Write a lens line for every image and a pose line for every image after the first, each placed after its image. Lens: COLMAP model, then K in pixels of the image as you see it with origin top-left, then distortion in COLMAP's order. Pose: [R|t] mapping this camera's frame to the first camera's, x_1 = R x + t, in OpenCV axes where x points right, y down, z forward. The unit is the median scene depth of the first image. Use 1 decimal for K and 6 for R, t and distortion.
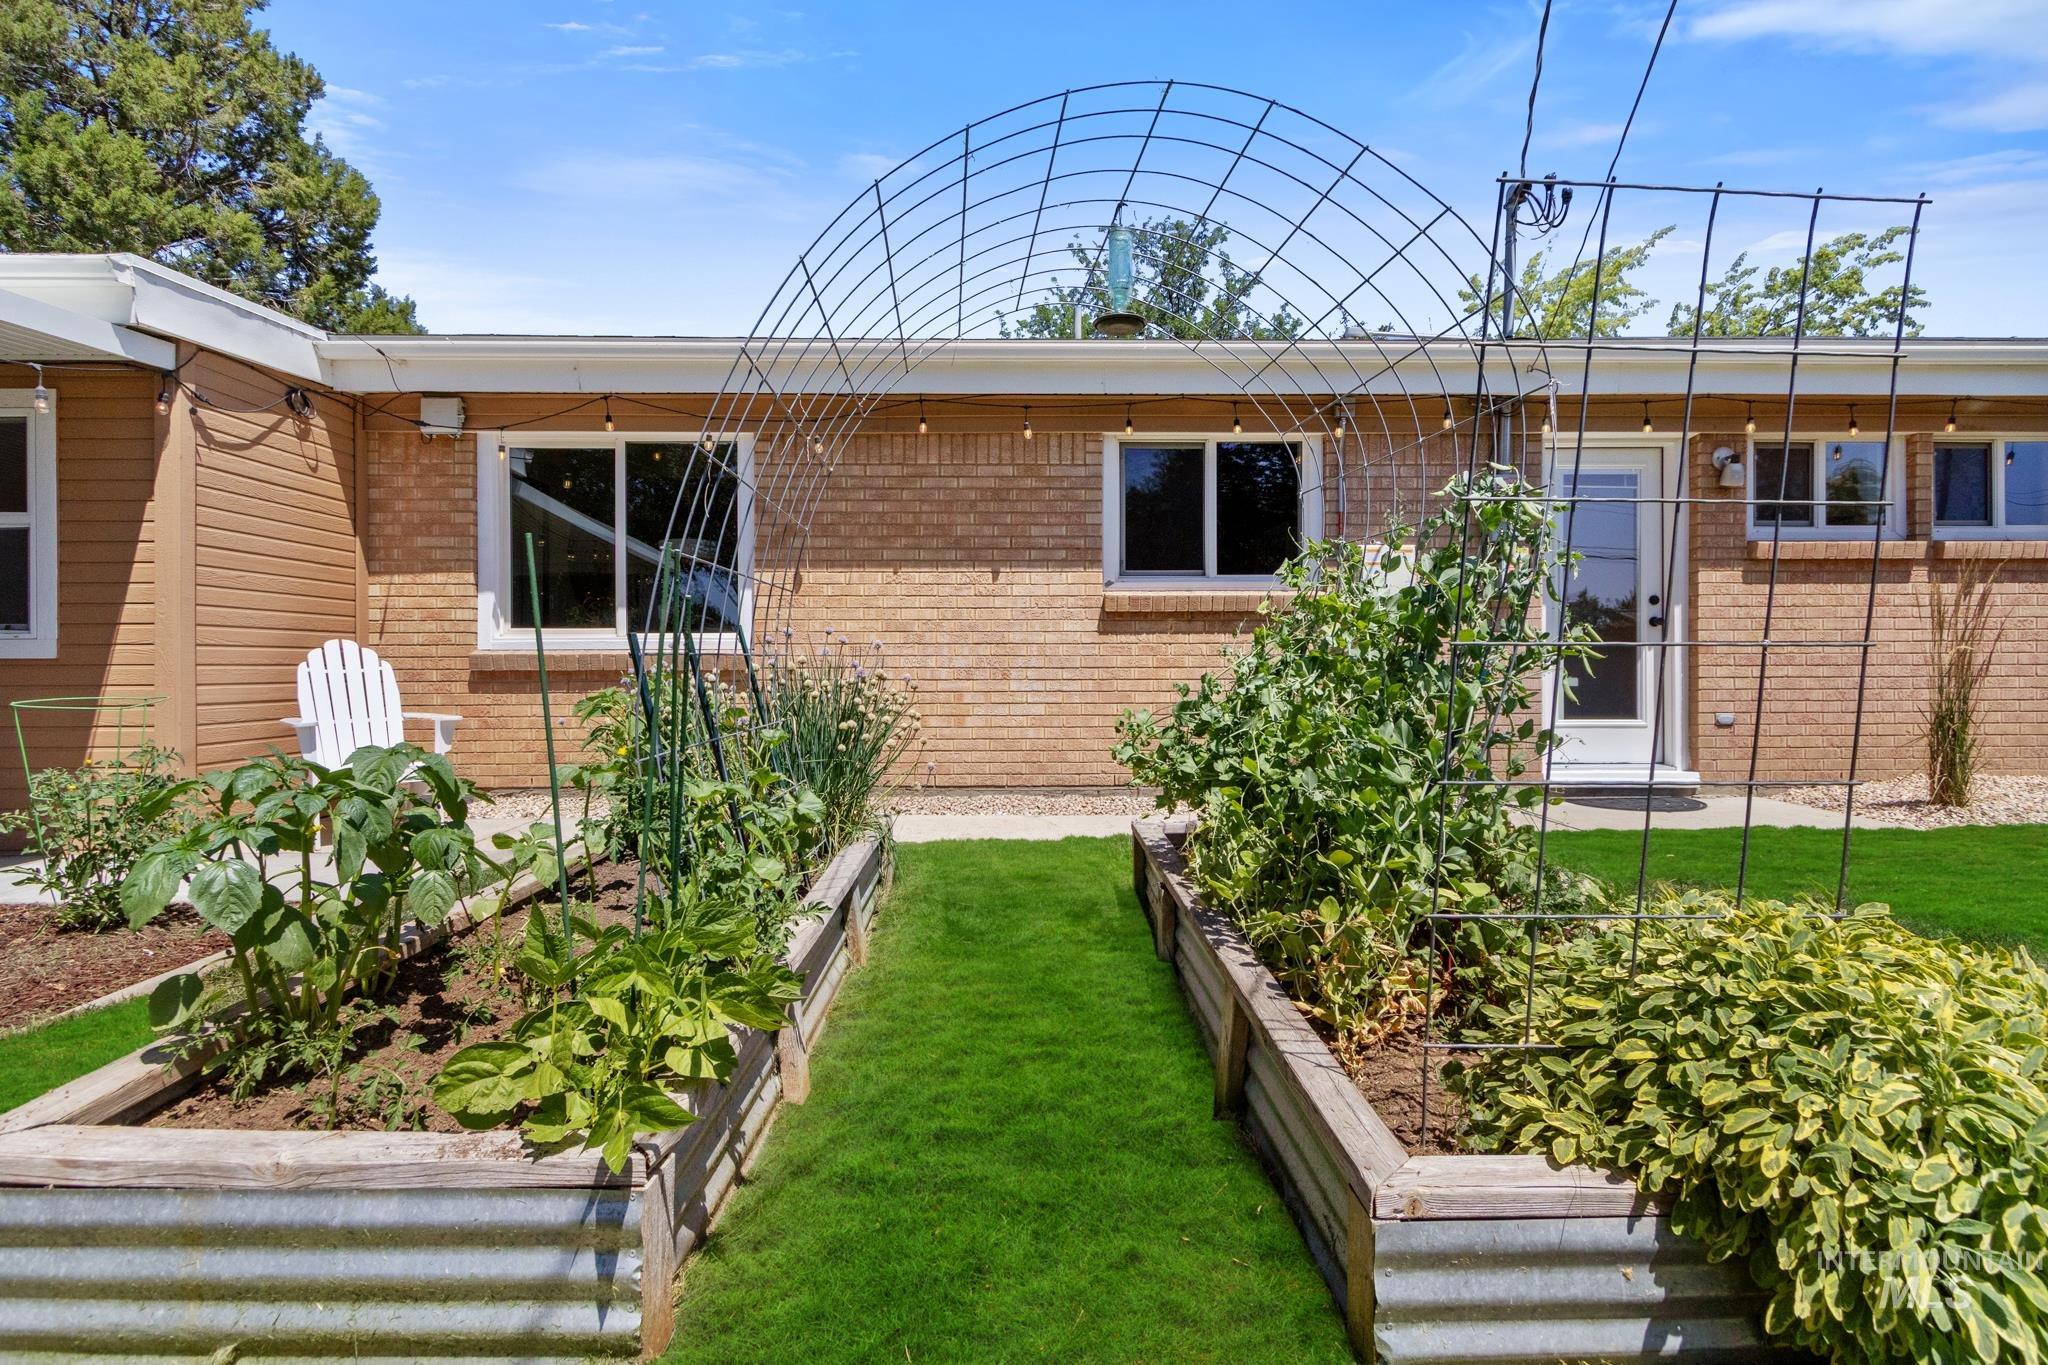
lens RADIAL K [[960.6, 0, 1024.3], [0, 960.6, 653.4], [0, 0, 1]] dist [0.002794, -0.000351]
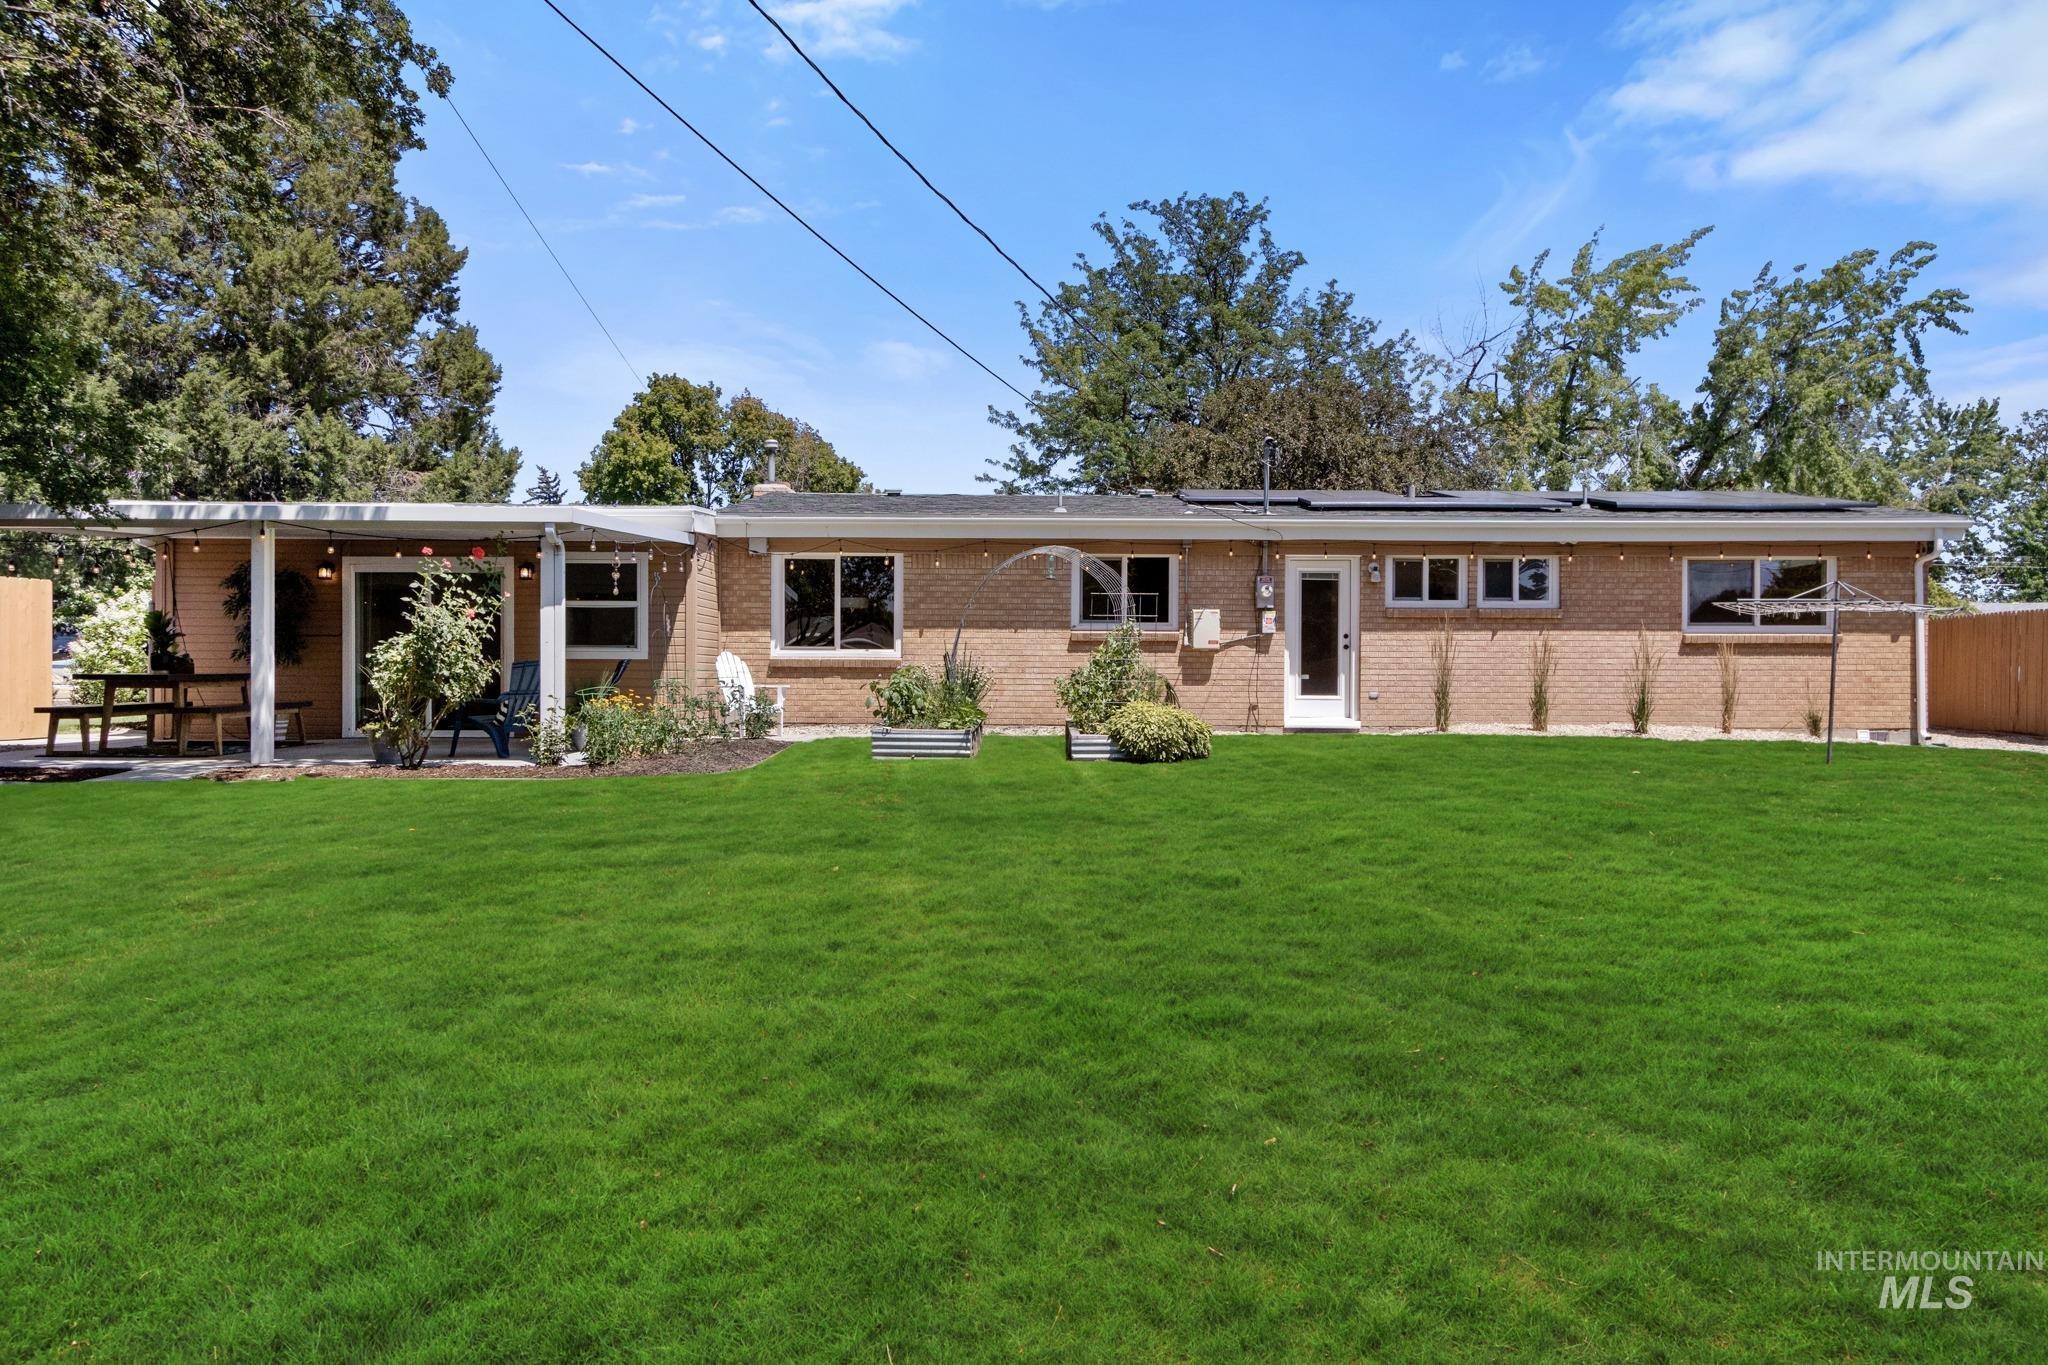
lens RADIAL K [[1306.1, 0, 1024.0], [0, 1306.1, 682.5], [0, 0, 1]] dist [0.003360, 0.002131]
pose [[0.999732, 0.007312, -0.021980, 0.011776], [-0.006930, 0.999824, 0.017410, -0.000131], [0.022104, -0.017253, 0.999607, -0.498160]]
